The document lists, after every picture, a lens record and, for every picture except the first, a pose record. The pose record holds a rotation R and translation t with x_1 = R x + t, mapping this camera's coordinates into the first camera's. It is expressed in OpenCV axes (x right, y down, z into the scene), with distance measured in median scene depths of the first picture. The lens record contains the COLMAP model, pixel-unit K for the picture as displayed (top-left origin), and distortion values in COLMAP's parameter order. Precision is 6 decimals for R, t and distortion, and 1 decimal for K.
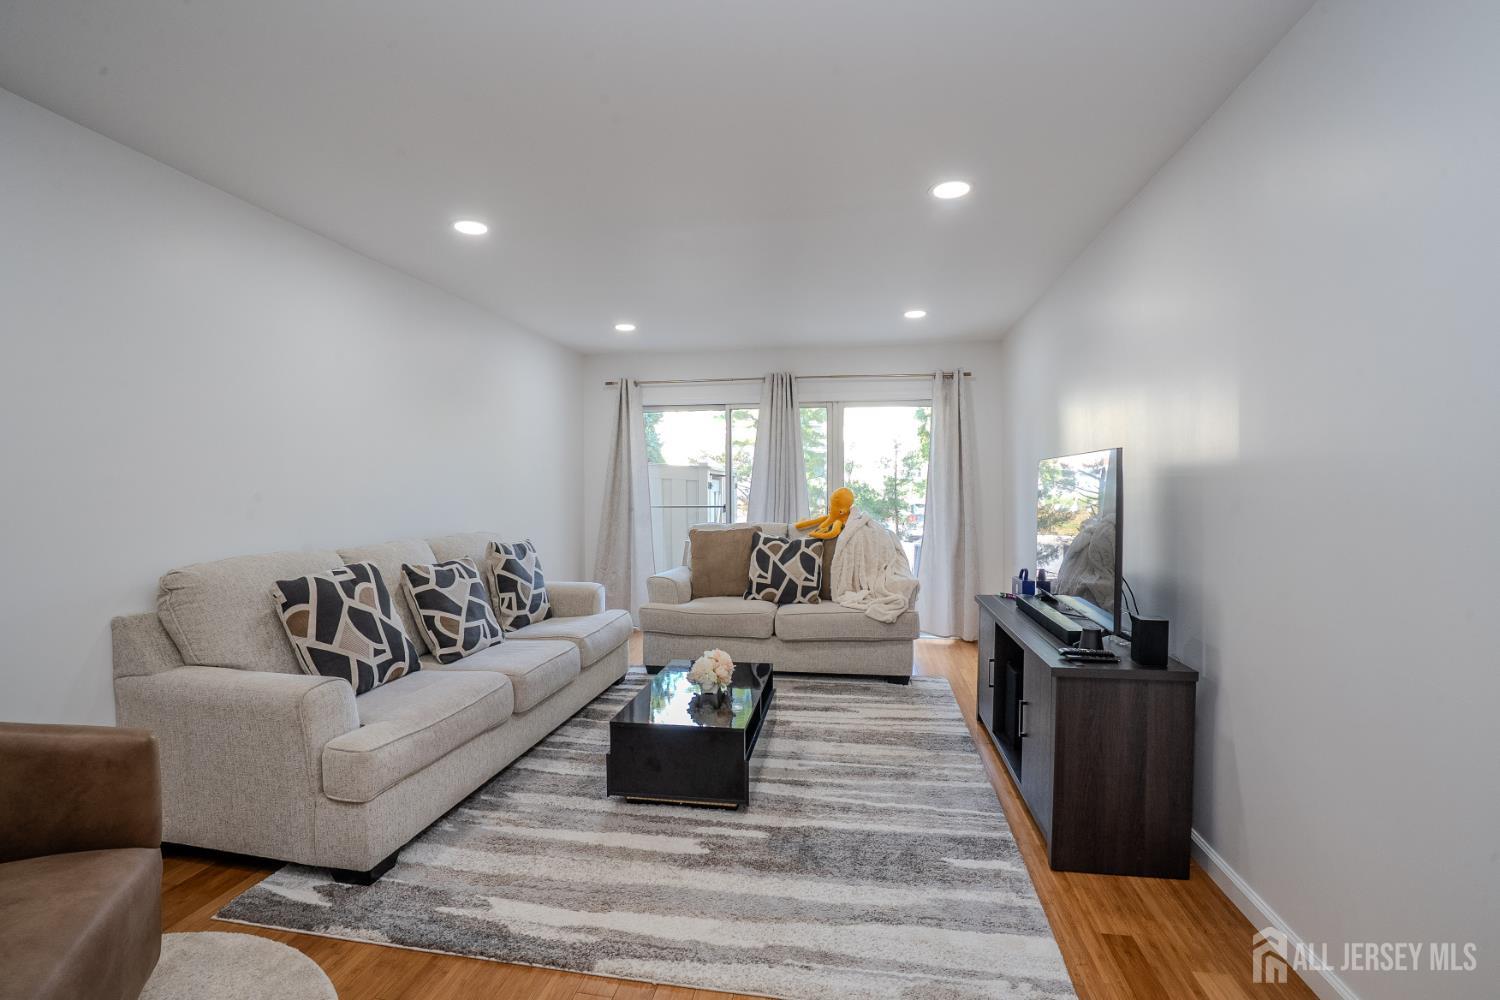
lens RADIAL K [[691.6, 0, 744.0], [0, 691.6, 501.8], [0, 0, 1]] dist [-0.056831, 0.024015]
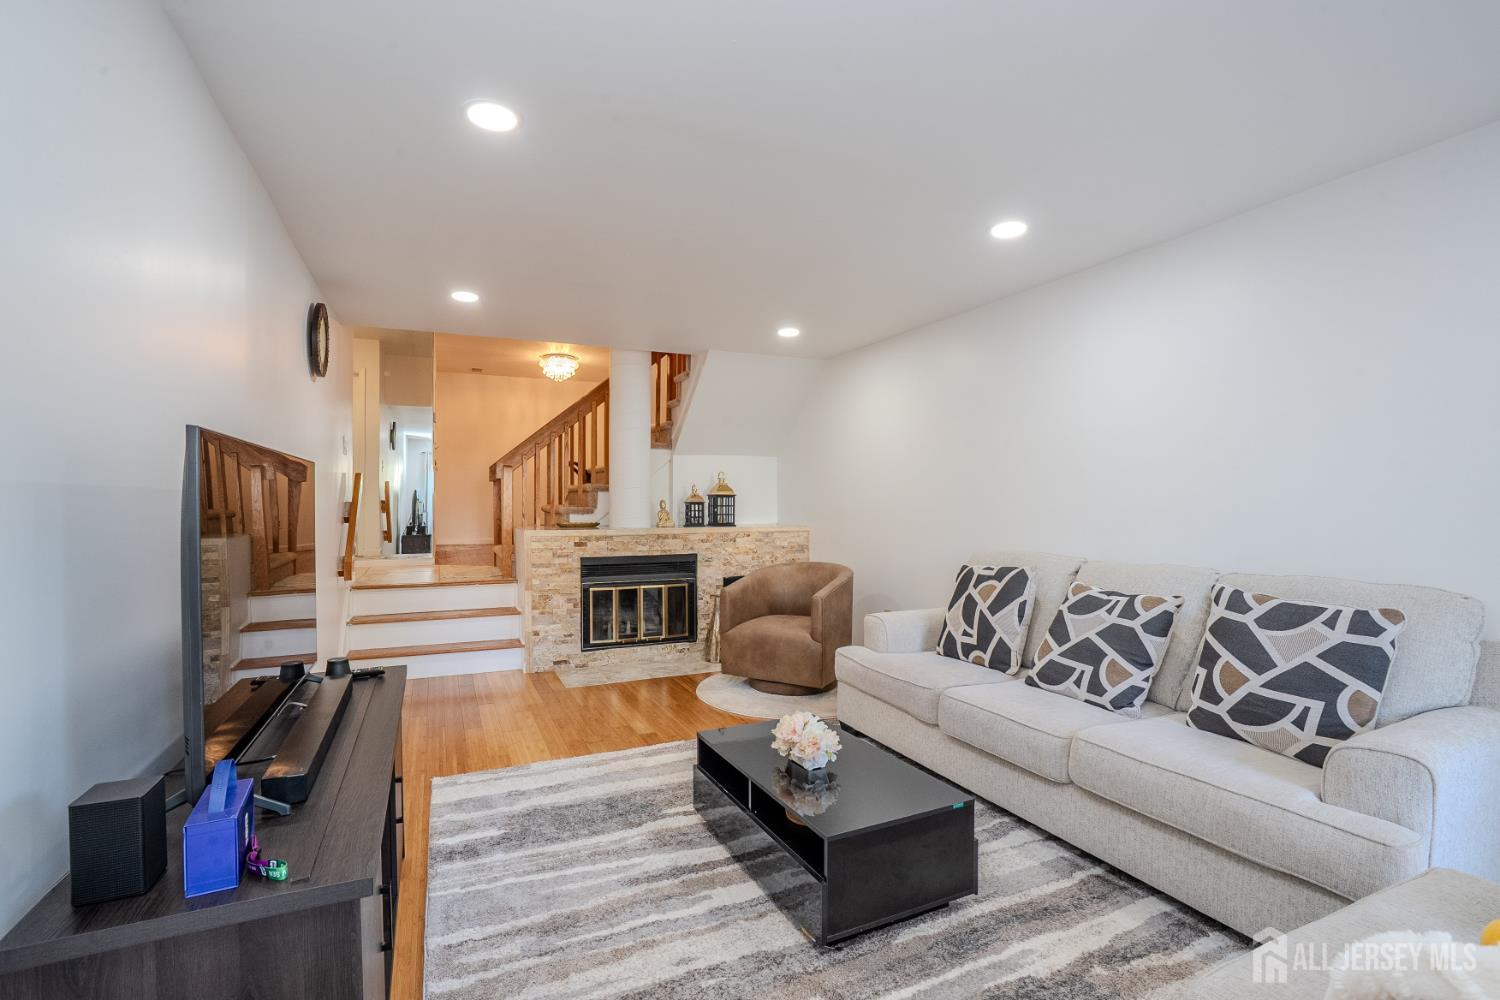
lens RADIAL K [[691.6, 0, 744.0], [0, 691.6, 501.8], [0, 0, 1]] dist [-0.056831, 0.024015]
pose [[-0.817394, 0.002105, -0.576075, 0.485730], [-0.013238, 0.999661, 0.022435, -0.039228], [0.575927, 0.025964, -0.817089, 1.694006]]
